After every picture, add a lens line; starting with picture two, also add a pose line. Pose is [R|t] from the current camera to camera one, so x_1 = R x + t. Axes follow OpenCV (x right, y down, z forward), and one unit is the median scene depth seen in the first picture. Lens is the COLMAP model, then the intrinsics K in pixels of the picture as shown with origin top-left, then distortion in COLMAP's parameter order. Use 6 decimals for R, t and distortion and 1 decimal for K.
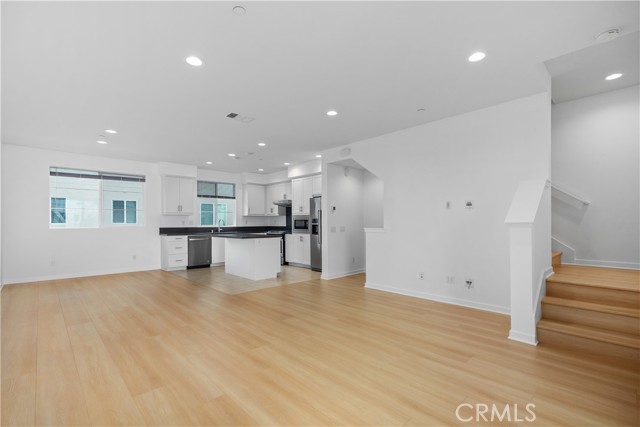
lens RADIAL K [[292.7, 0, 319.2], [0, 292.7, 219.5], [0, 0, 1]] dist [0.001874, -0.000023]
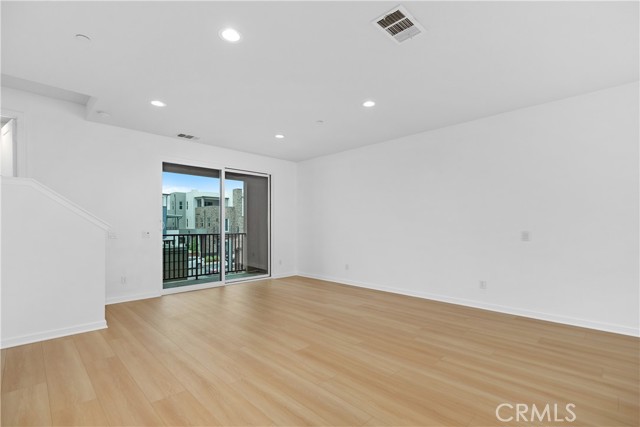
lens RADIAL K [[296.1, 0, 321.2], [0, 296.1, 227.2], [0, 0, 1]] dist [0.002198, -0.000162]
pose [[-0.999583, 0.004413, -0.028537, -0.060410], [0.004630, 0.999961, -0.007527, 0.009375], [0.028502, -0.007656, -0.999564, 0.837461]]
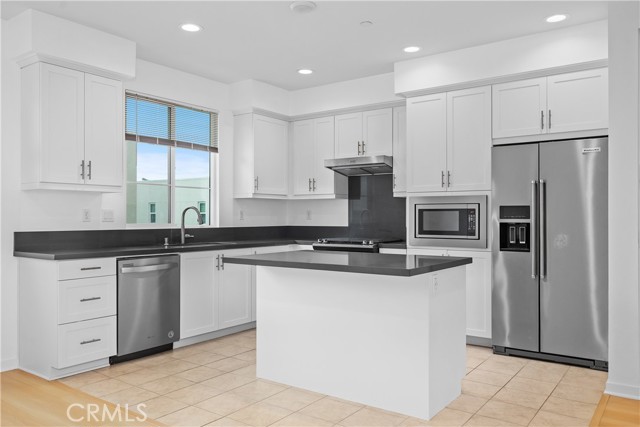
lens RADIAL K [[499.3, 0, 320.0], [0, 499.3, 213.5], [0, 0, 1]] dist [0.001968, 0.001443]
pose [[0.983079, 0.005243, 0.183107, -0.319948], [-0.005725, 0.999981, 0.002105, 0.005732], [-0.183092, -0.003118, 0.983091, 0.421109]]
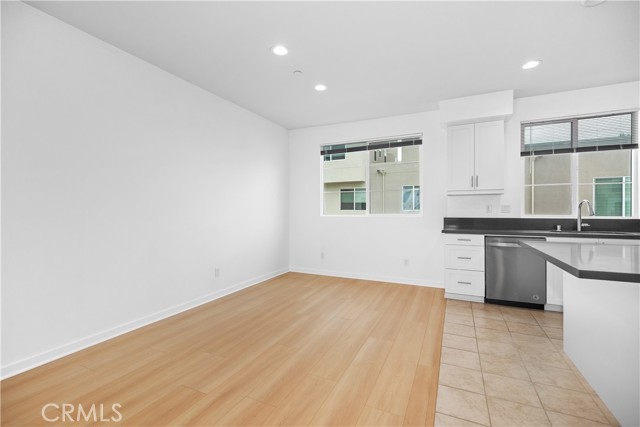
lens RADIAL K [[286.5, 0, 319.4], [0, 286.5, 210.7], [0, 0, 1]] dist [0.004631, 0.000318]
pose [[0.357485, 0.002004, -0.933917, -0.093912], [0.012583, 0.999897, 0.006962, 0.006594], [0.933834, -0.014241, 0.357422, 0.545864]]
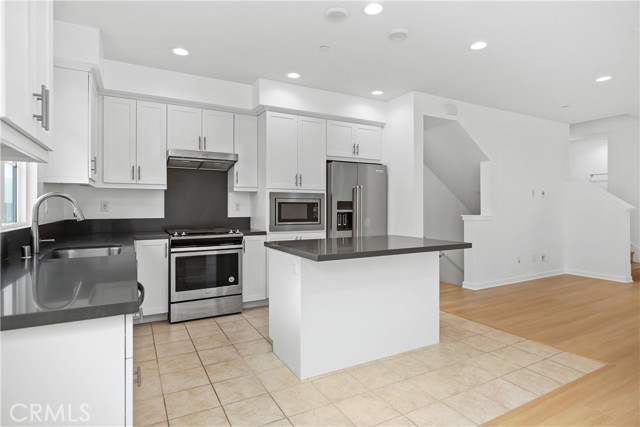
lens RADIAL K [[343.4, 0, 320.9], [0, 343.4, 205.5], [0, 0, 1]] dist [0.000446, 0.000487]
pose [[0.253540, 0.007881, 0.967293, -0.587941], [-0.011205, 0.999924, -0.005210, 0.008164], [-0.967260, -0.009518, 0.253609, 0.809213]]
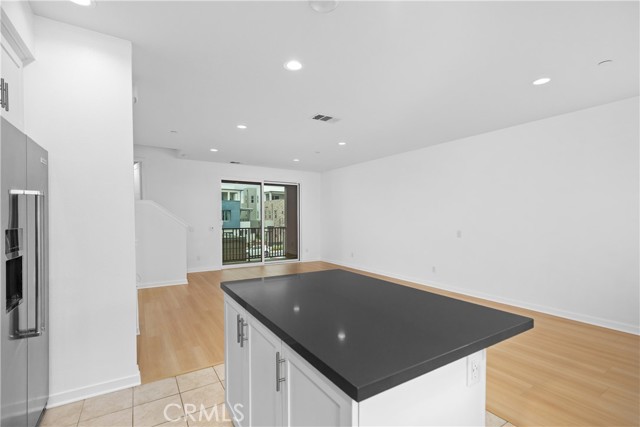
lens RADIAL K [[296.1, 0, 321.2], [0, 296.1, 227.2], [0, 0, 1]] dist [0.002198, -0.000162]
pose [[-0.980835, -0.005795, 0.194755, -0.239416], [-0.001544, 0.999757, 0.021976, -0.008373], [-0.194835, 0.021254, -0.980606, 1.066044]]
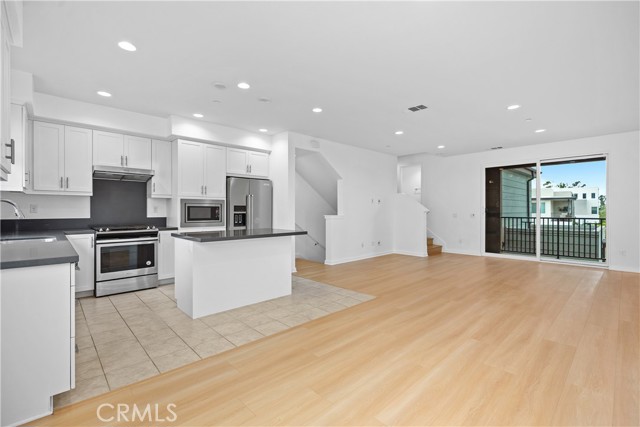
lens RADIAL K [[286.5, 0, 319.4], [0, 286.5, 210.7], [0, 0, 1]] dist [0.004631, 0.000318]
pose [[0.005793, 0.001844, 0.999982, -0.699287], [-0.011179, 0.999936, -0.001780, 0.008689], [-0.999921, -0.011169, 0.005814, 0.723060]]
